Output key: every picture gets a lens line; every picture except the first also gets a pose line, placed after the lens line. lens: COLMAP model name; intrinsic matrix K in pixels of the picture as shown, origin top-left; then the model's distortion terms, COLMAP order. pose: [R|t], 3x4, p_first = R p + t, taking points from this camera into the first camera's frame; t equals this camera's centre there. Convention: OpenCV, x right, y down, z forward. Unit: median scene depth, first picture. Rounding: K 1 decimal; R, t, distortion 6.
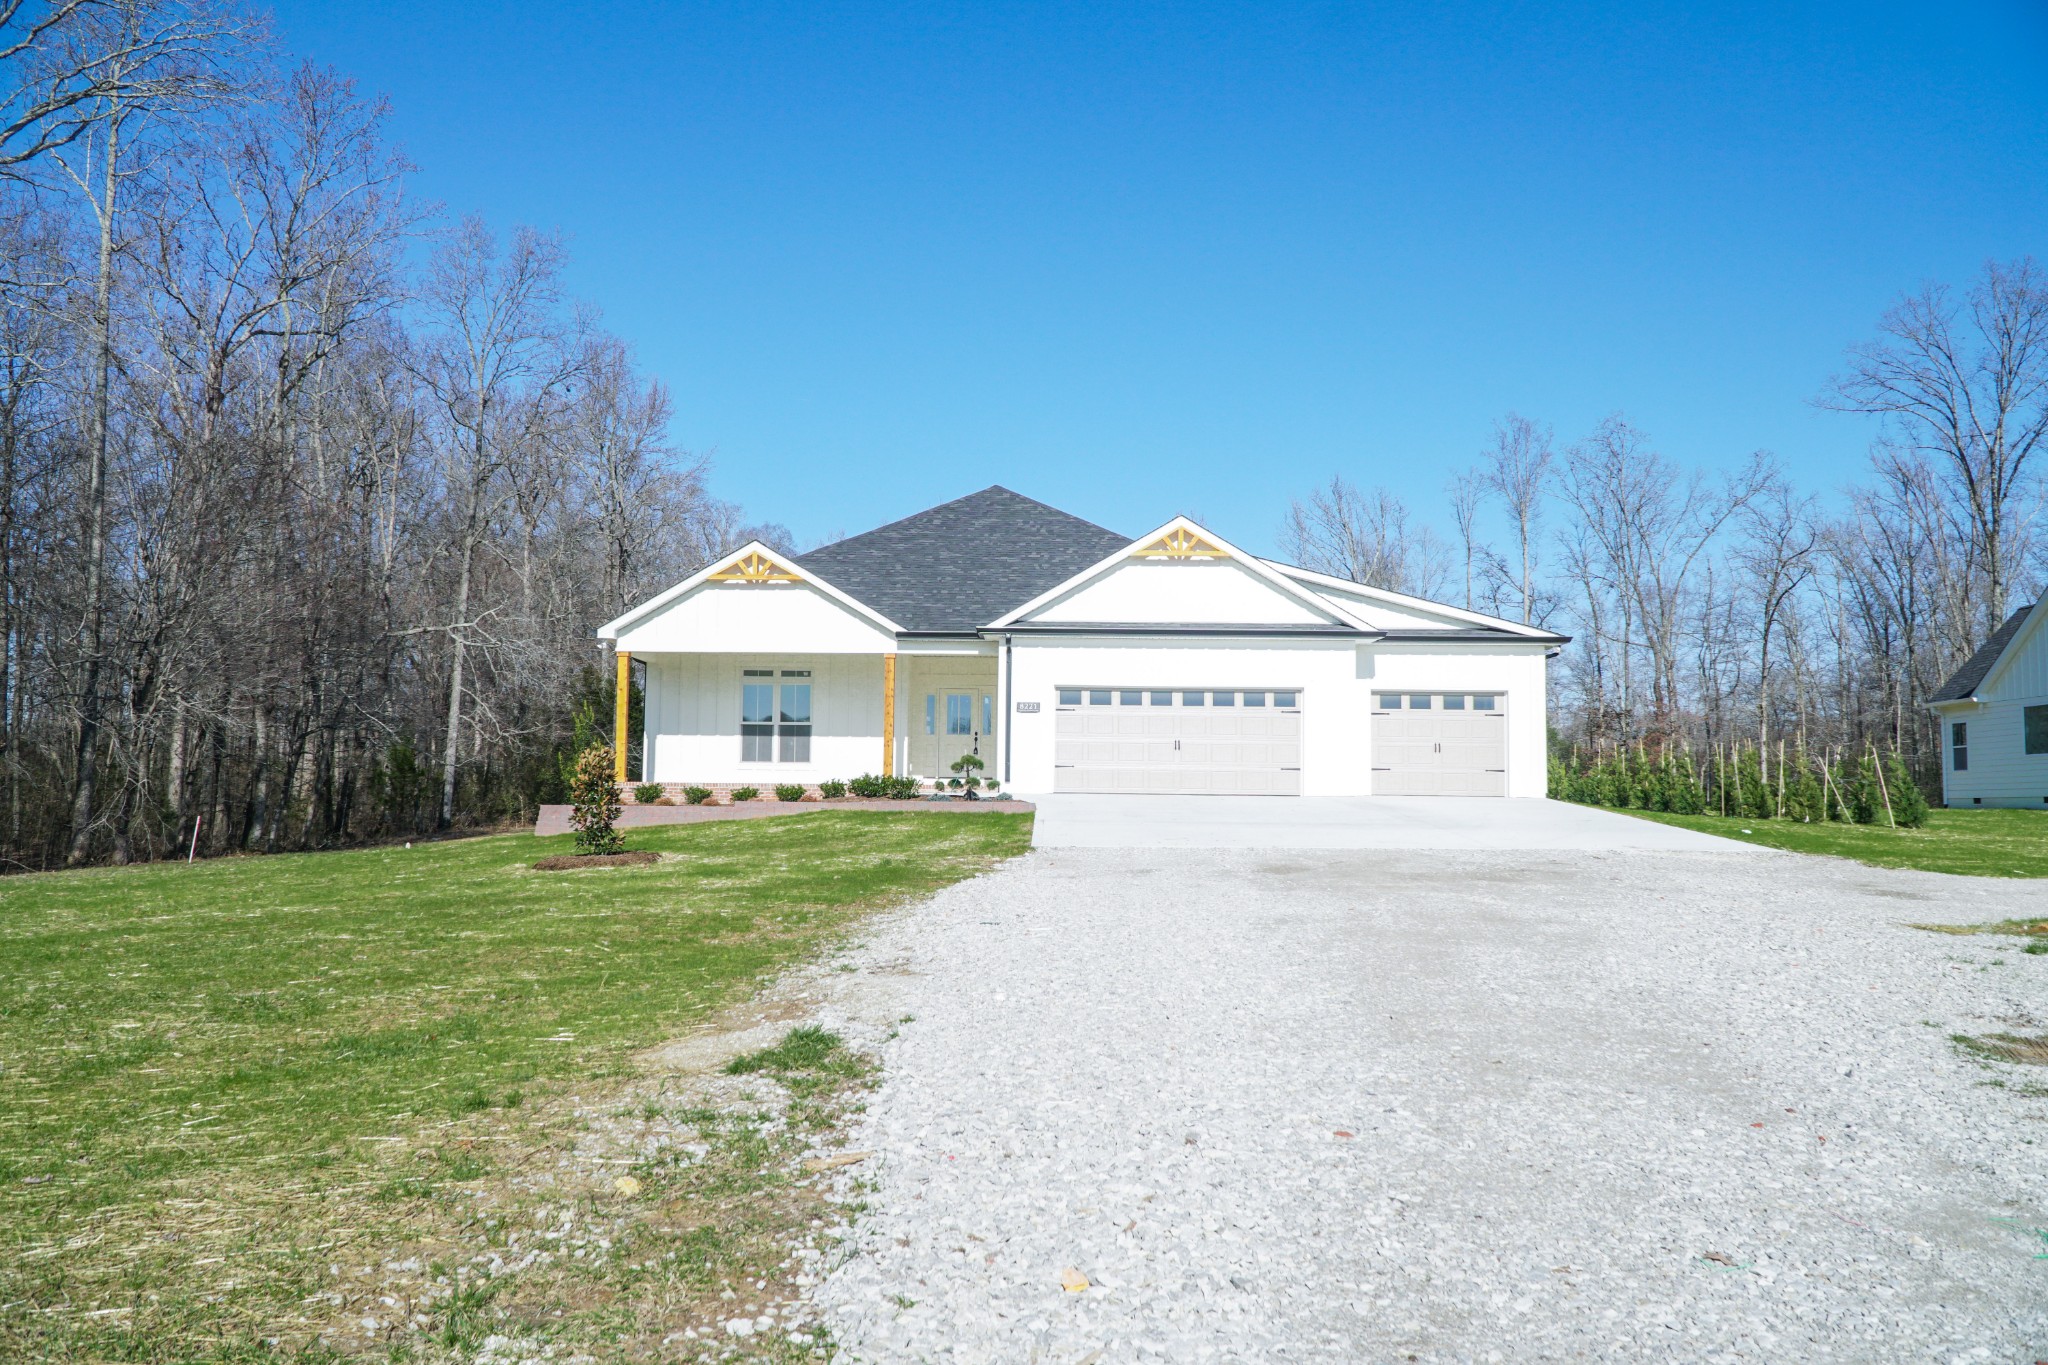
lens RADIAL K [[1634.1, 0, 1024.0], [0, 1634.1, 682.5], [0, 0, 1]] dist [-0.001443, 0.000274]
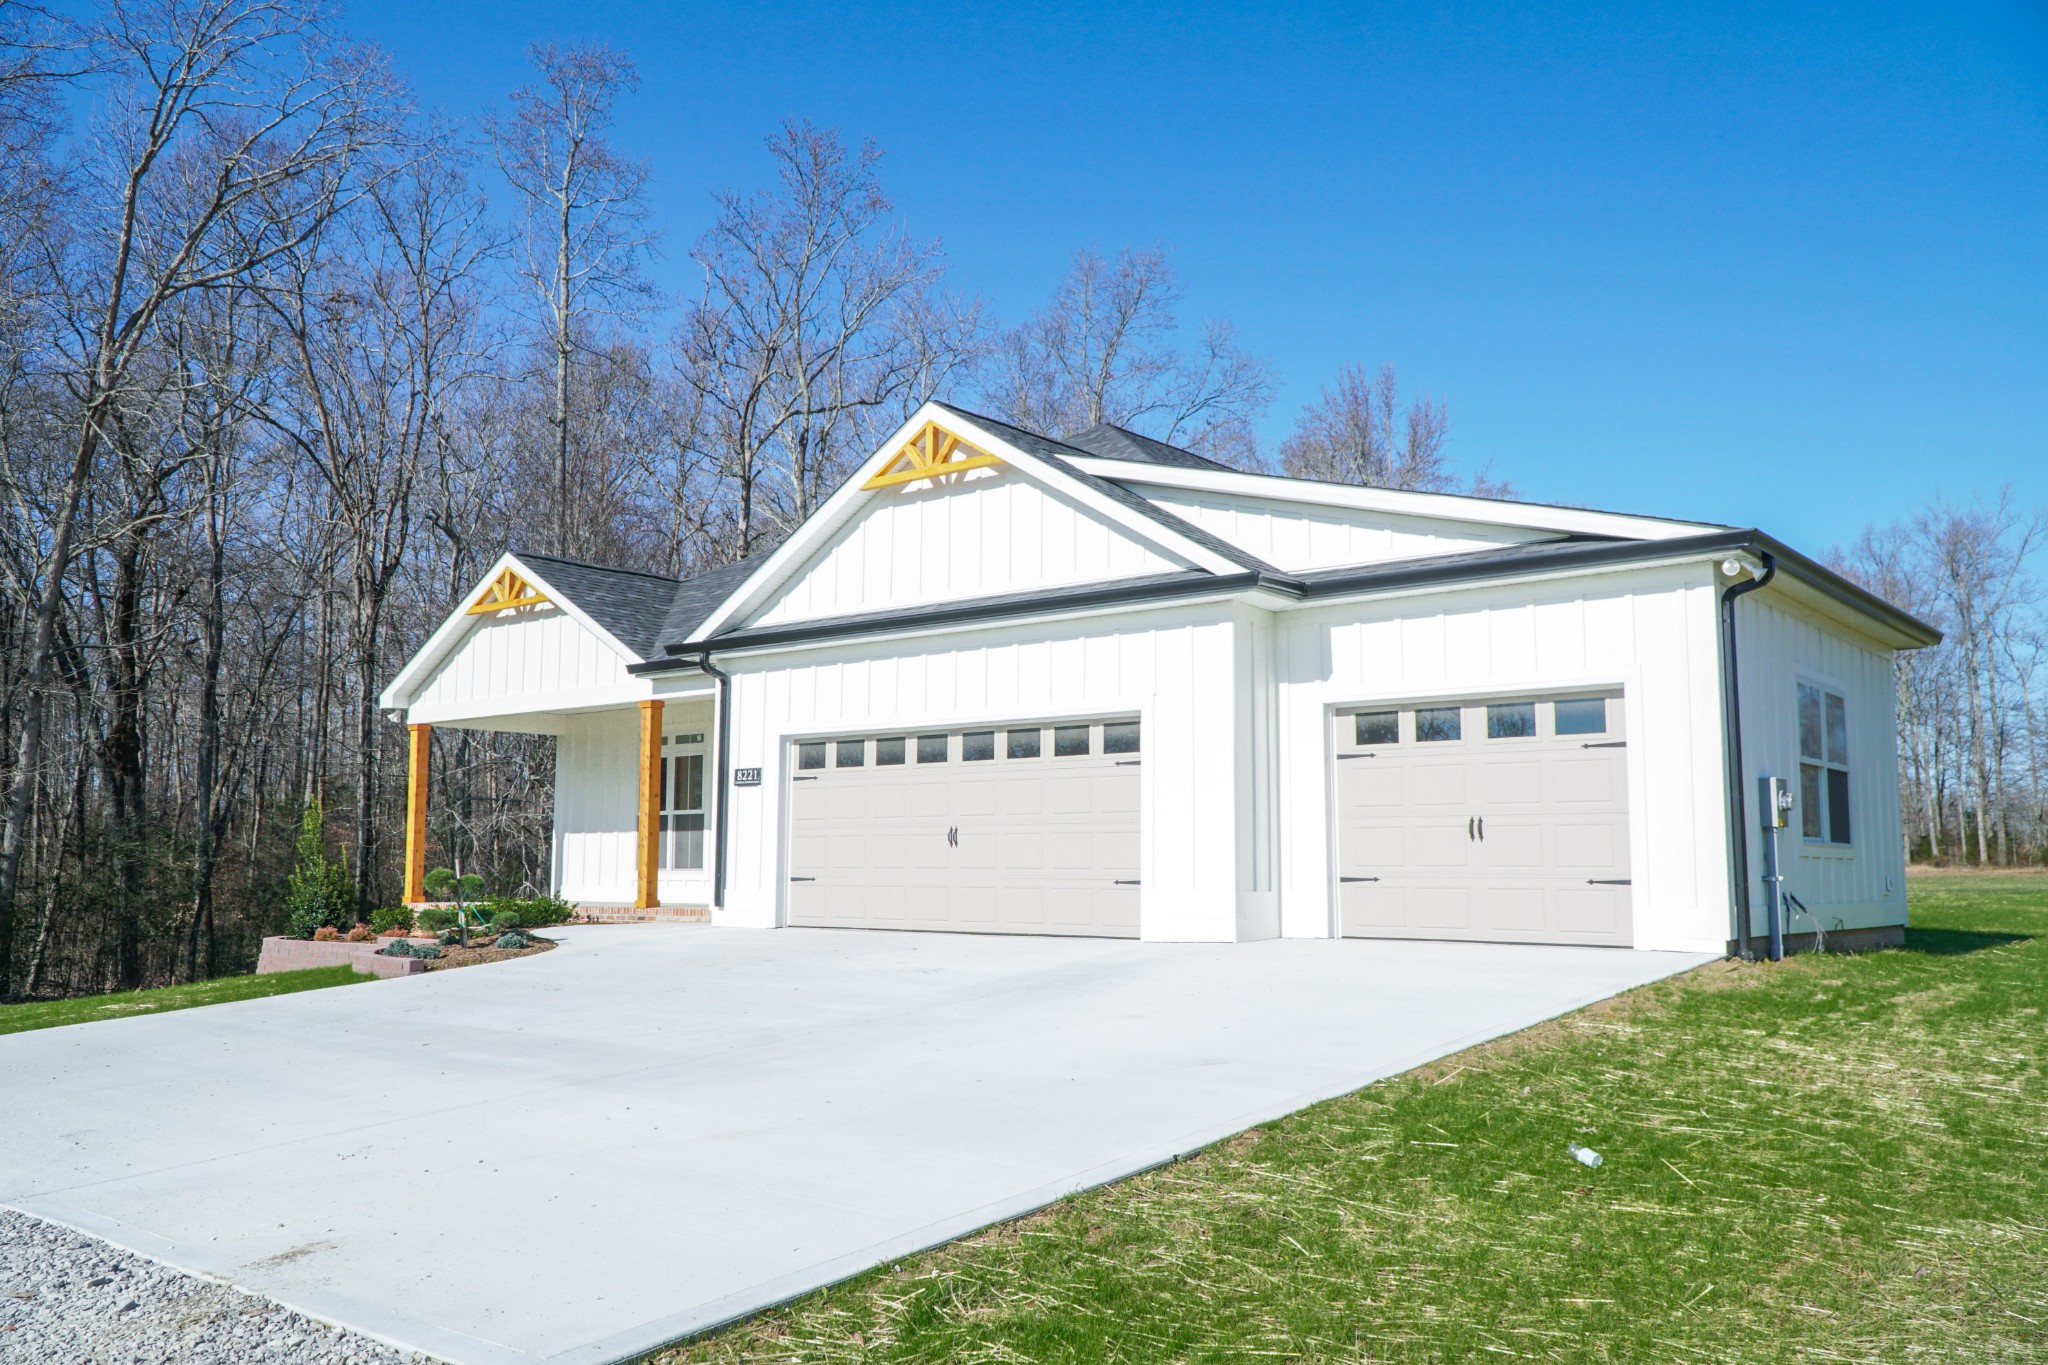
lens RADIAL K [[1634.1, 0, 1024.0], [0, 1634.1, 682.5], [0, 0, 1]] dist [-0.001443, 0.000274]
pose [[0.798448, -0.078489, -0.596926, 0.418748], [0.055266, 0.996835, -0.057149, 0.019703], [0.599522, 0.012641, 0.800258, 0.586313]]
